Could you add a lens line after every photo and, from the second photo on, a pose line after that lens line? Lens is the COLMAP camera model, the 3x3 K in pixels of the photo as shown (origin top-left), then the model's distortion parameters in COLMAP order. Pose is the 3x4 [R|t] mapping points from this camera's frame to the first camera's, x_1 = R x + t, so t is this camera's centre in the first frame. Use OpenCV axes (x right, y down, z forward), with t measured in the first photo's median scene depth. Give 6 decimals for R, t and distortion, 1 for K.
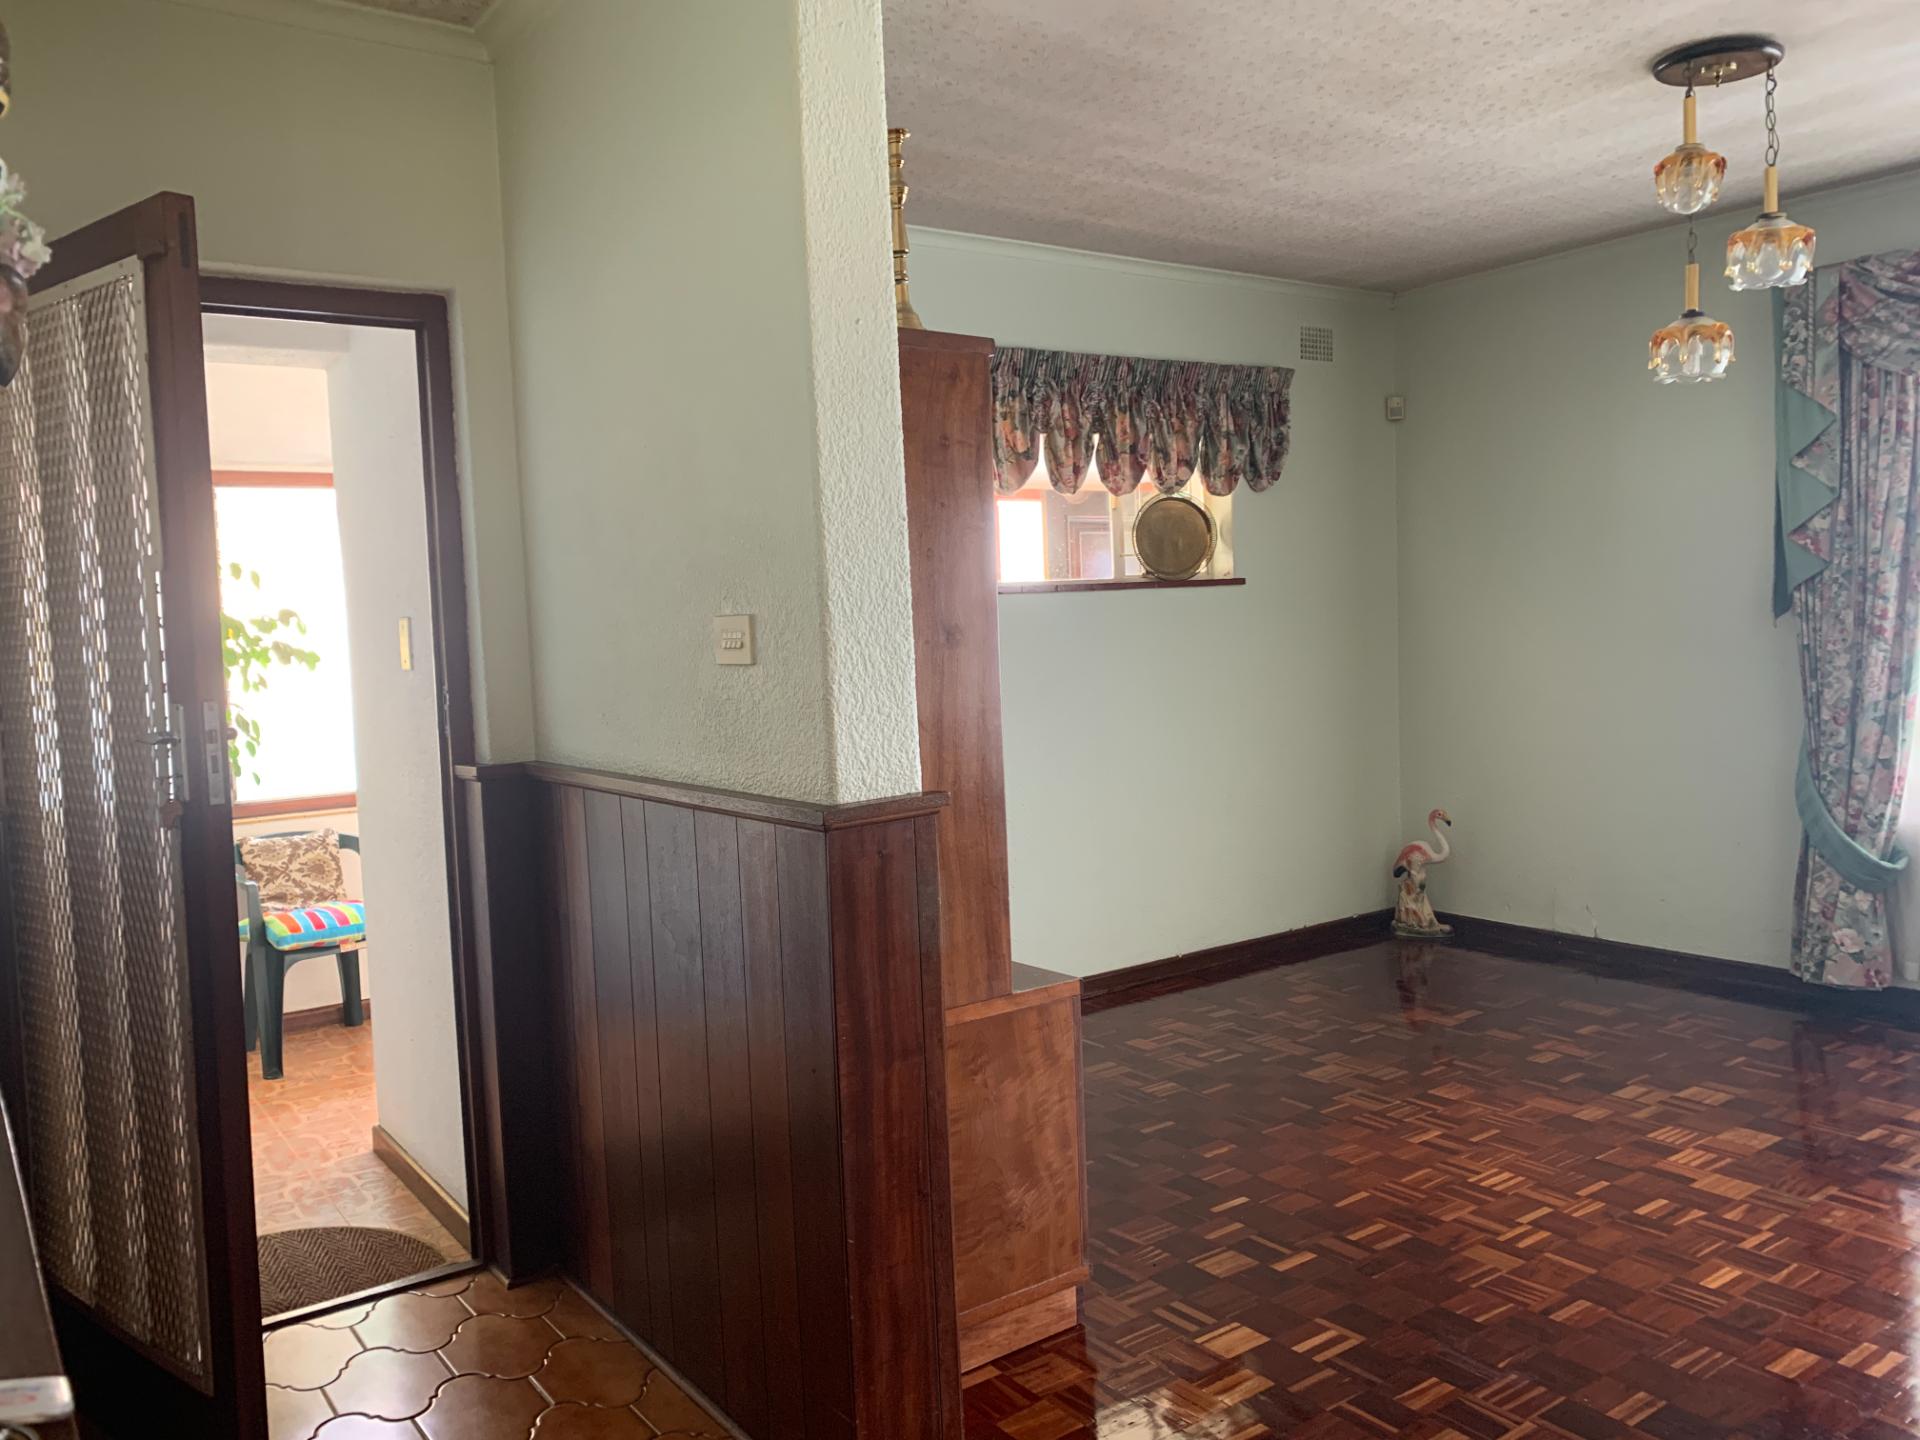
lens RADIAL K [[1468.0, 0, 958.6], [0, 1468.0, 714.7], [0, 0, 1]] dist [0.041447, -0.047126]
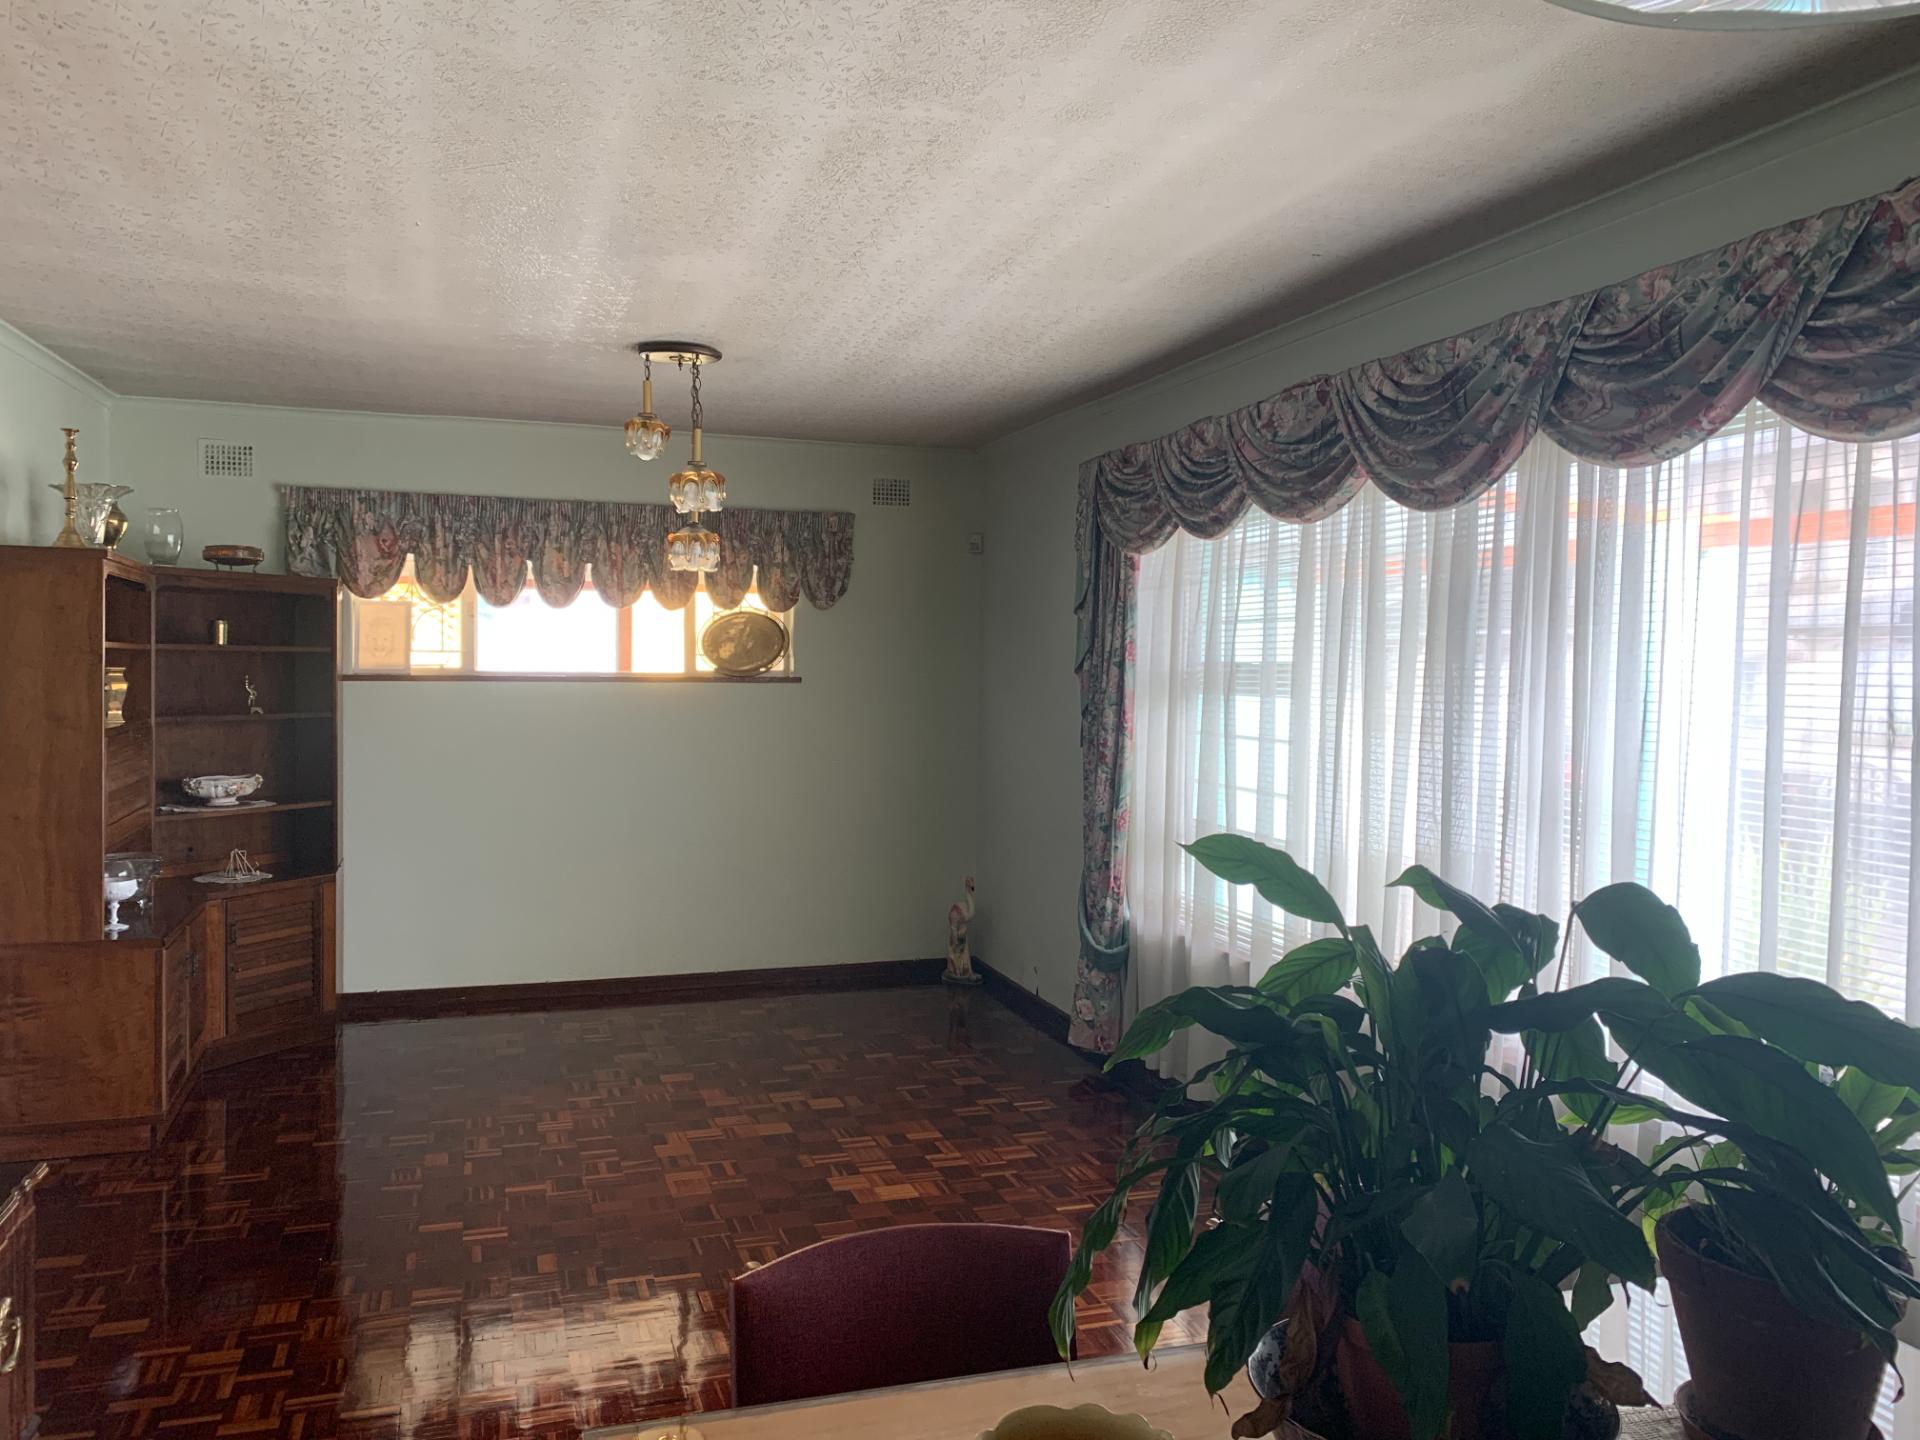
lens RADIAL K [[1468.0, 0, 966.1], [0, 1468.0, 704.2], [0, 0, 1]] dist [0.041447, -0.047126]
pose [[0.953473, 0.061902, -0.295056, 0.887534], [-0.072565, 0.997042, -0.025319, -0.061561], [0.292616, 0.045551, 0.955145, -0.193994]]
